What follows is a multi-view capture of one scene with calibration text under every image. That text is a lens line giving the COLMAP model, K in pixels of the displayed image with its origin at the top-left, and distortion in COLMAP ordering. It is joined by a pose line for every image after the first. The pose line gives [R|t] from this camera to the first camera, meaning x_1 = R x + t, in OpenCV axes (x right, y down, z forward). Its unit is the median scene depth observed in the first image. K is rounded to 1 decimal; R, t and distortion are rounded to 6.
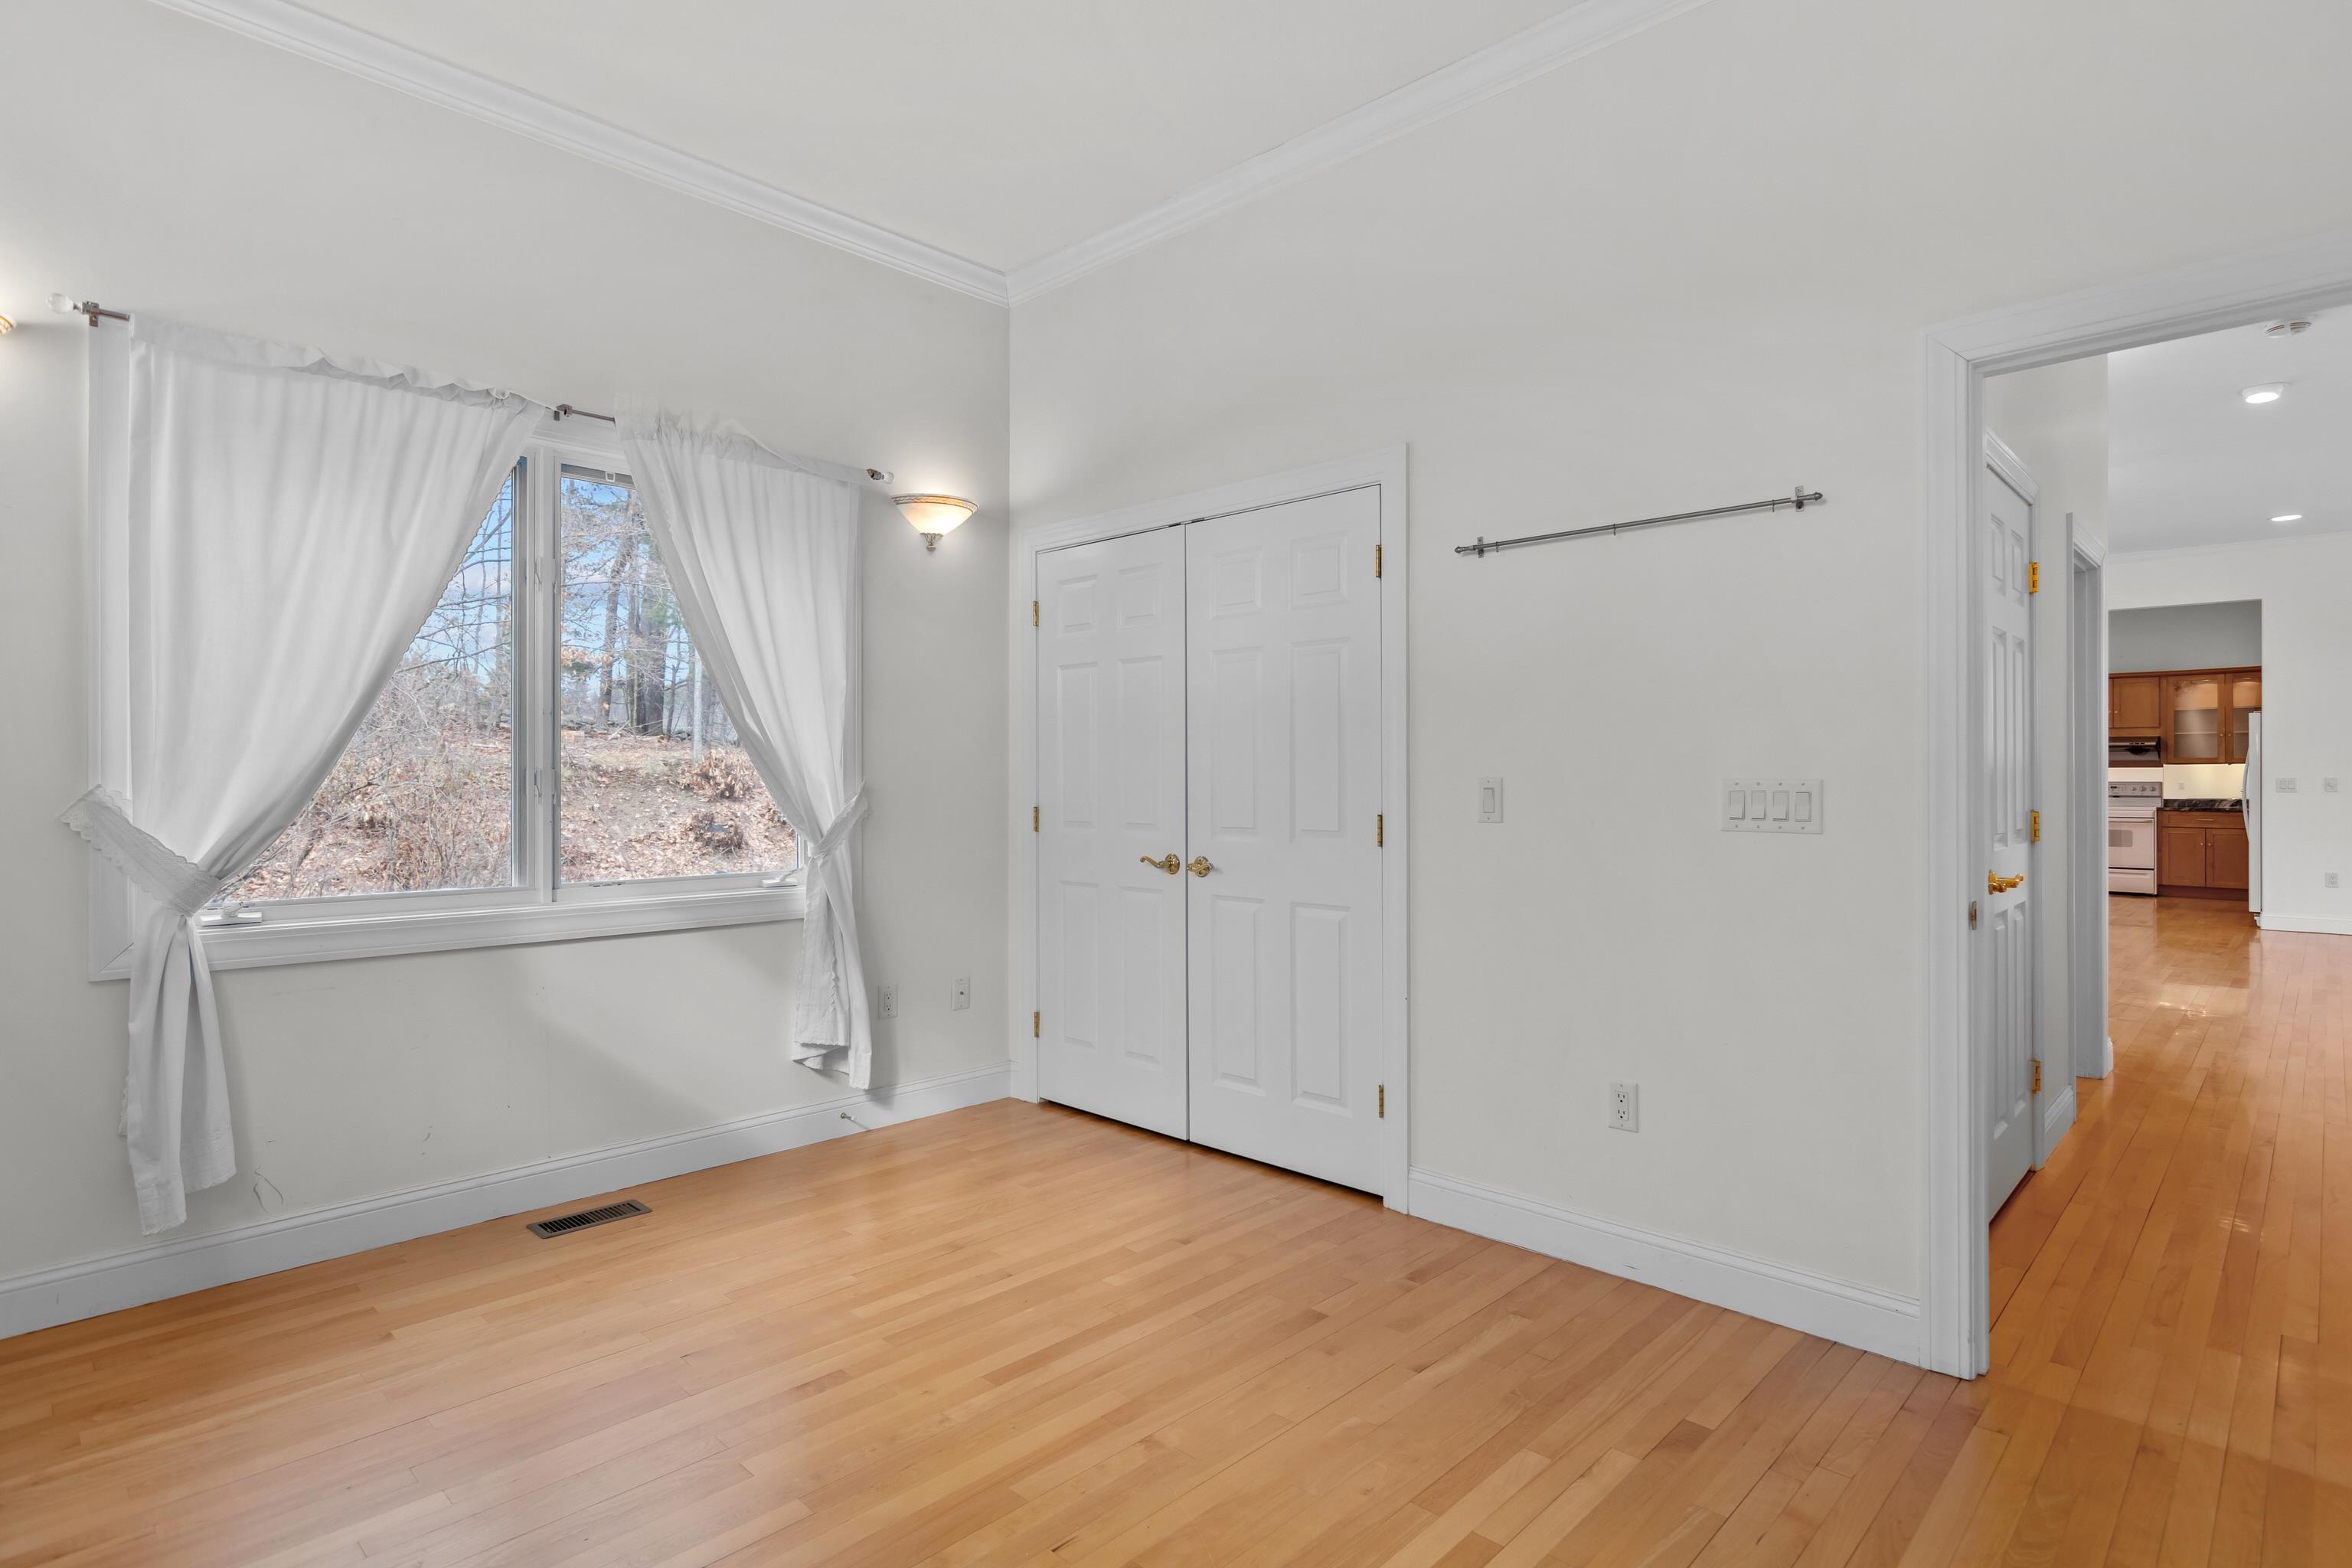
lens RADIAL K [[1174.6, 0, 1176.0], [0, 1174.6, 784.0], [0, 0, 1]] dist [-0.010461, 0.002325]
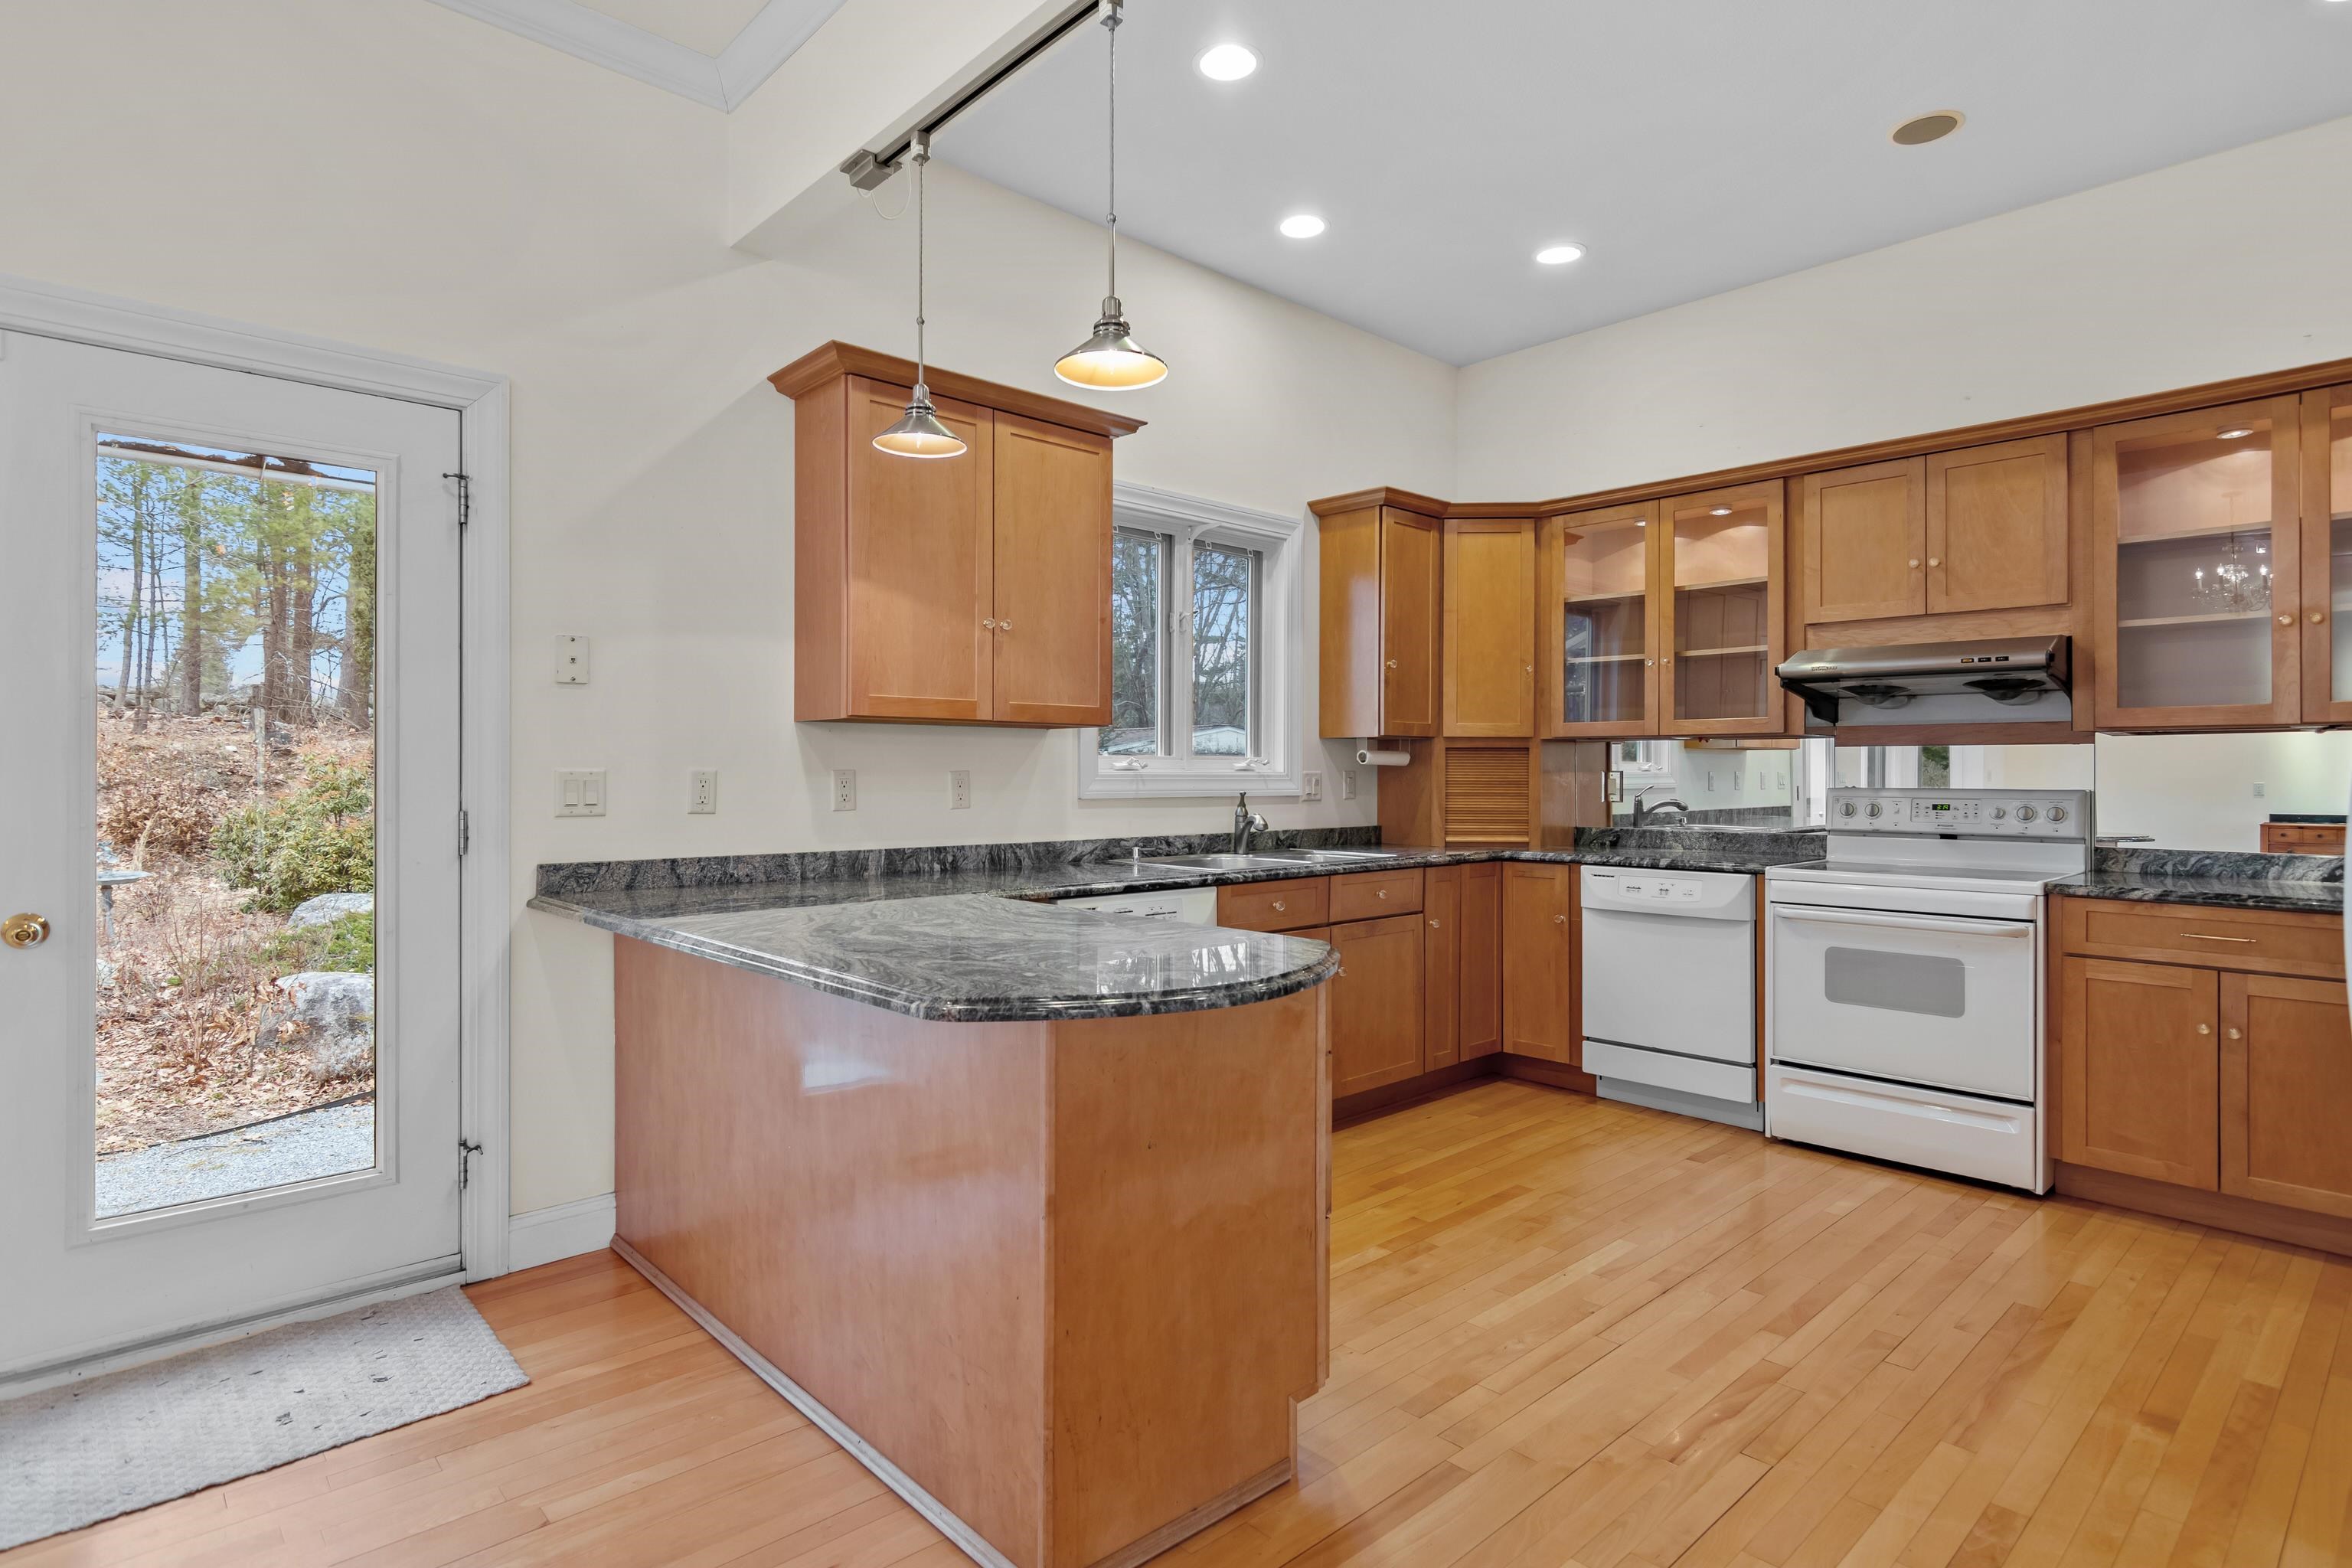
lens RADIAL K [[1197.4, 0, 1173.9], [0, 1197.4, 772.9], [0, 0, 1]] dist [-0.000973, 0.001443]
pose [[0.998692, 0.001657, -0.051111, 0.638720], [-0.001832, 0.999993, -0.003379, -0.004988], [0.051105, 0.003469, 0.998687, 0.694213]]
